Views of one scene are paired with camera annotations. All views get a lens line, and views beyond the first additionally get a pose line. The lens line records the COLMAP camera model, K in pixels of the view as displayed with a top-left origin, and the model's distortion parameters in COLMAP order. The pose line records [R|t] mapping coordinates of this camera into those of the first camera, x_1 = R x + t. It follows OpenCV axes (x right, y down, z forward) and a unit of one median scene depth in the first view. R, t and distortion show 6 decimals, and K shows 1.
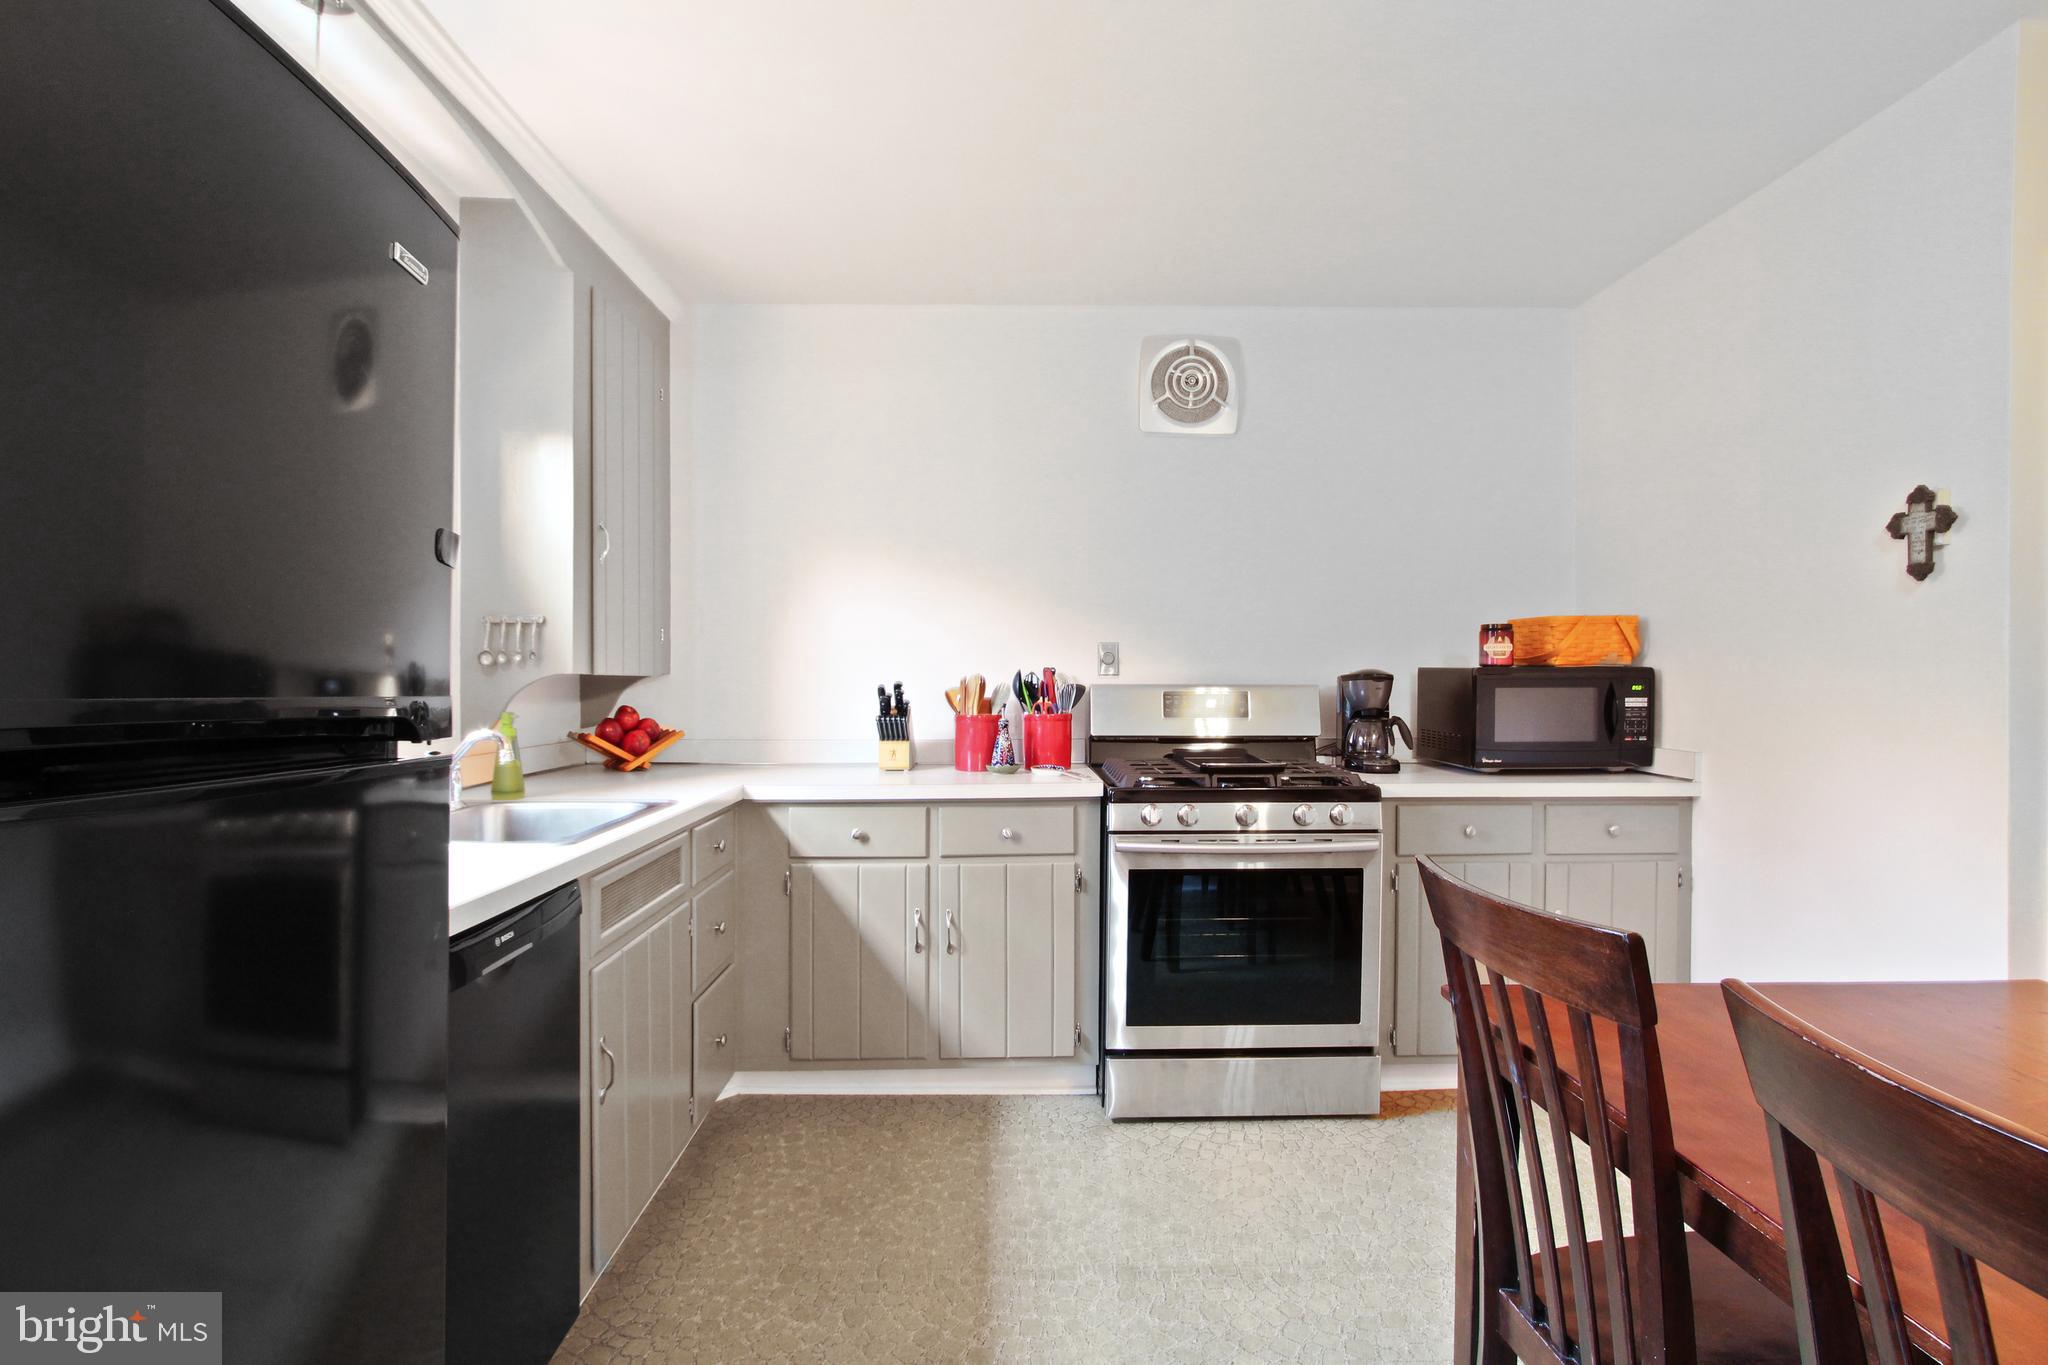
lens RADIAL K [[978.4, 0, 1030.6], [0, 978.4, 682.7], [0, 0, 1]] dist [-0.012349, 0.000246]
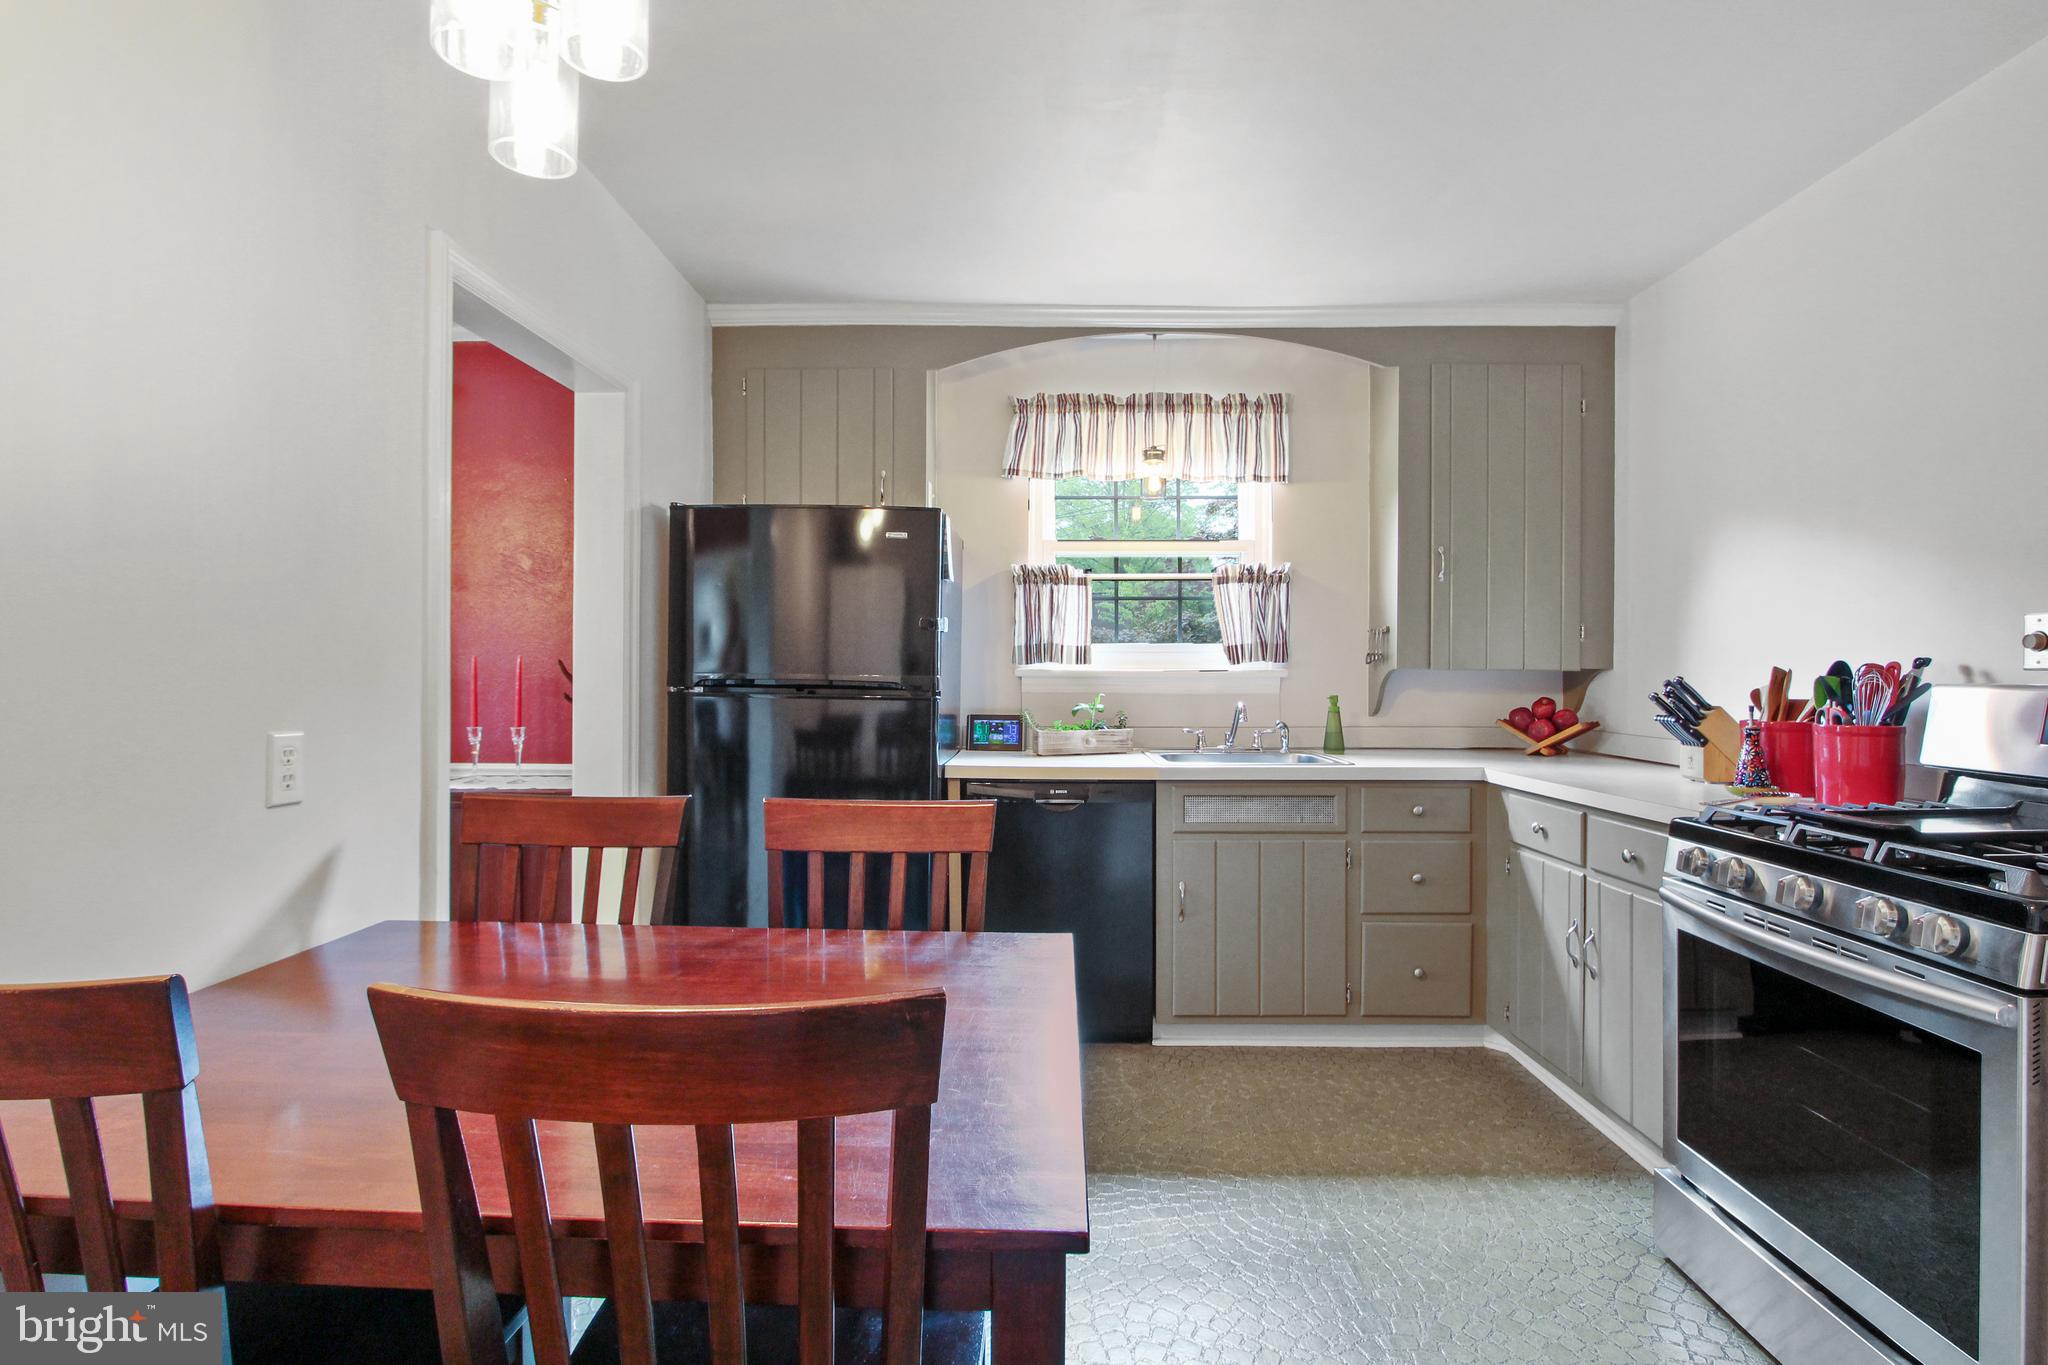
lens RADIAL K [[978.4, 0, 1030.6], [0, 978.4, 682.7], [0, 0, 1]] dist [-0.012349, 0.000246]
pose [[-0.030691, 0.012334, -0.999453, 0.759269], [-0.010298, 0.999867, 0.012655, -0.000533], [0.999476, 0.010681, -0.030560, 0.470461]]
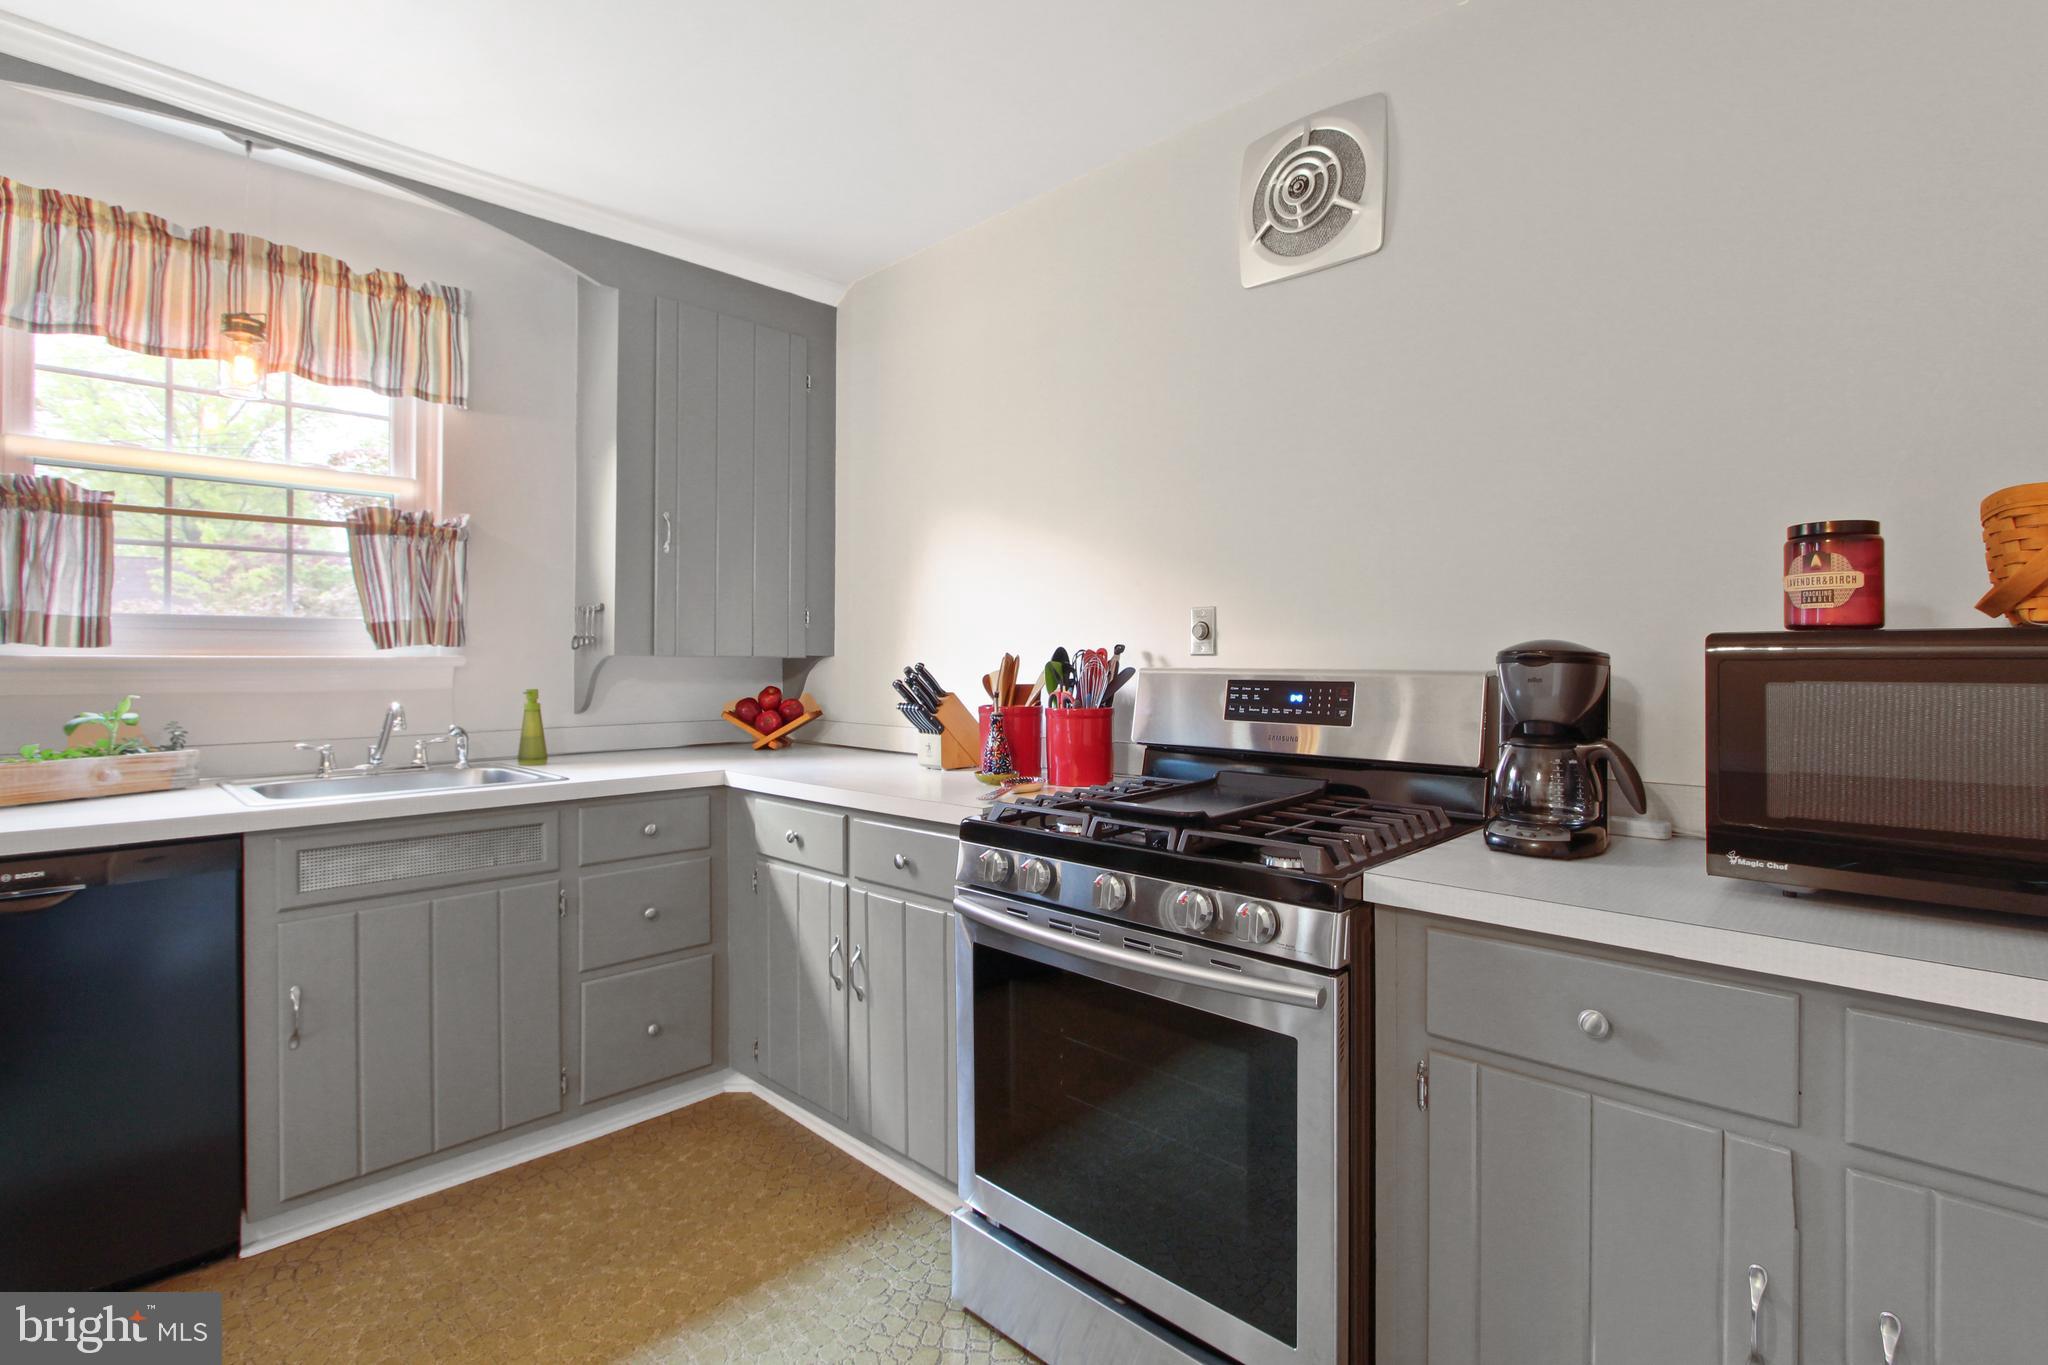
lens RADIAL K [[957.8, 0, 1022.2], [0, 957.8, 652.2], [0, 0, 1]] dist [-0.022062, 0.001641]
pose [[0.703975, -0.006029, -0.710199, 0.526988], [-0.006474, 0.999868, -0.014905, 0.001308], [0.710195, 0.015091, 0.703843, 0.497660]]
